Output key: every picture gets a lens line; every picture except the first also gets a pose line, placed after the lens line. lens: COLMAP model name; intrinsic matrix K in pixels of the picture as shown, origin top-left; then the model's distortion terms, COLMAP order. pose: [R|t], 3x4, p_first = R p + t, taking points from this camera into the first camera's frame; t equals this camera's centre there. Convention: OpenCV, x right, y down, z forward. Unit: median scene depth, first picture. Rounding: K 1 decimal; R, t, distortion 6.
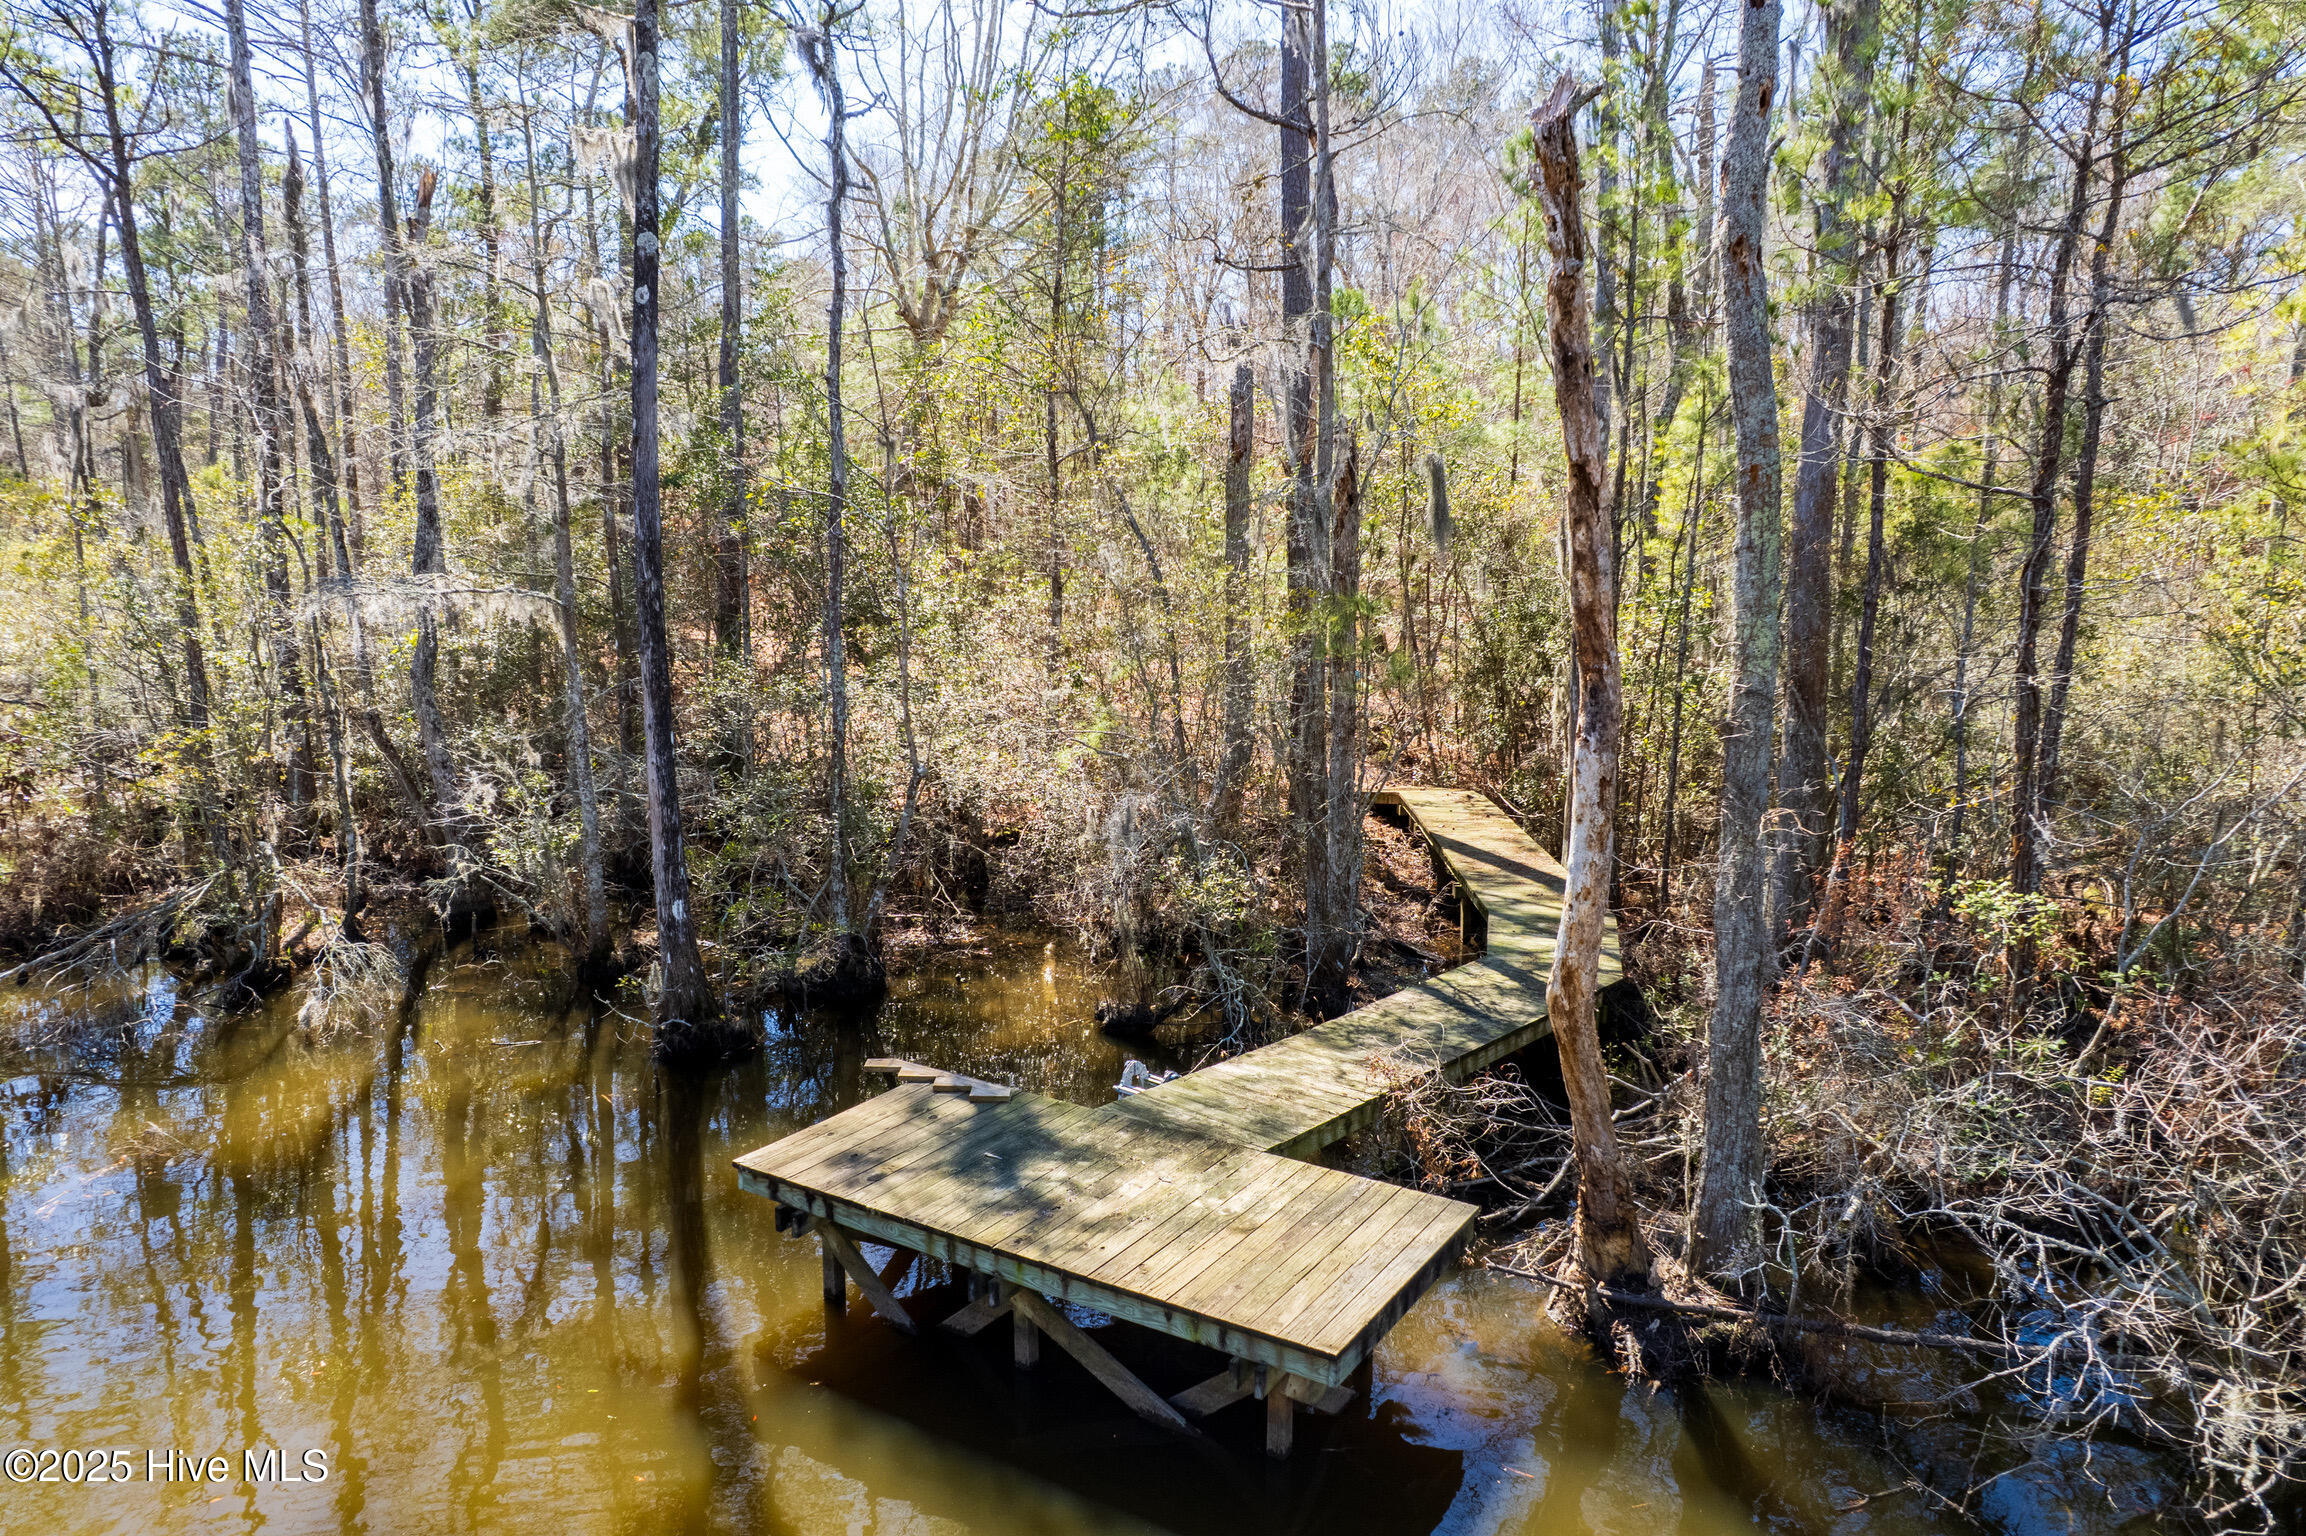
lens RADIAL K [[1451.6, 0, 1146.2], [0, 1451.6, 769.9], [0, 0, 1]] dist [-0.019079, 0.000660]
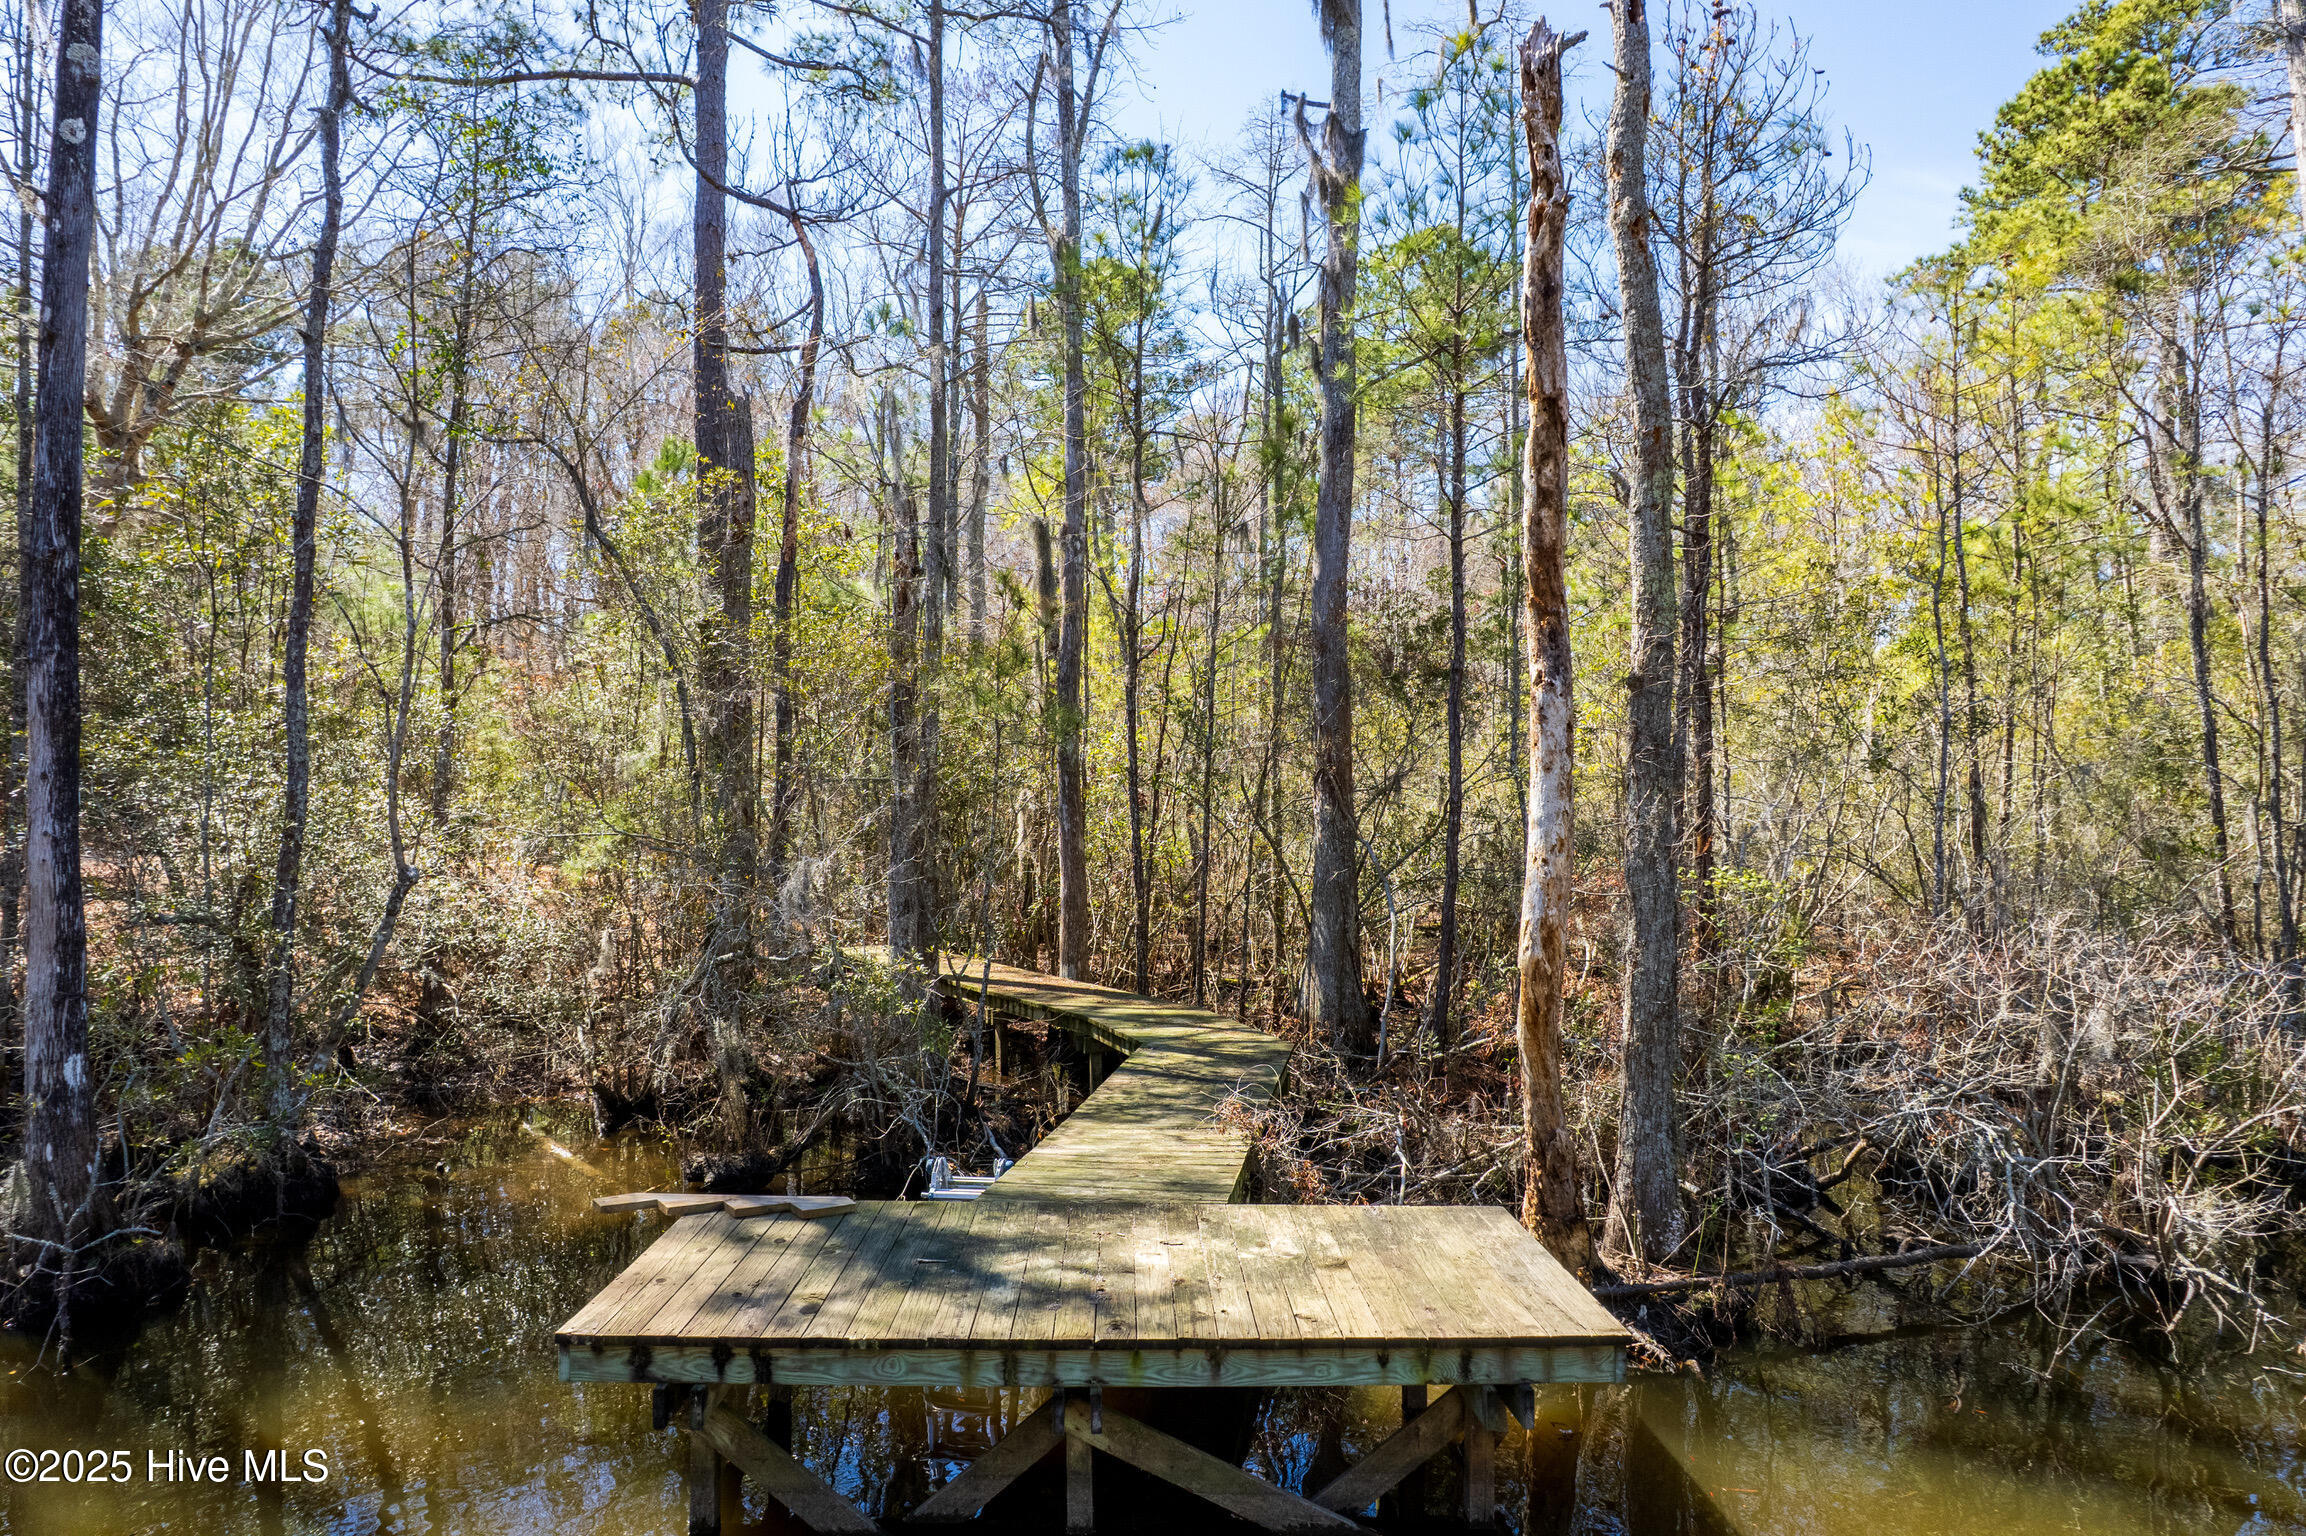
lens RADIAL K [[1451.6, 0, 1155.6], [0, 1451.6, 772.8], [0, 0, 1]] dist [-0.019079, 0.000660]
pose [[0.838044, 0.015931, 0.545370, -0.418741], [0.076634, 0.986227, -0.146569, 0.150289], [-0.540193, 0.164625, 0.825282, 0.334707]]
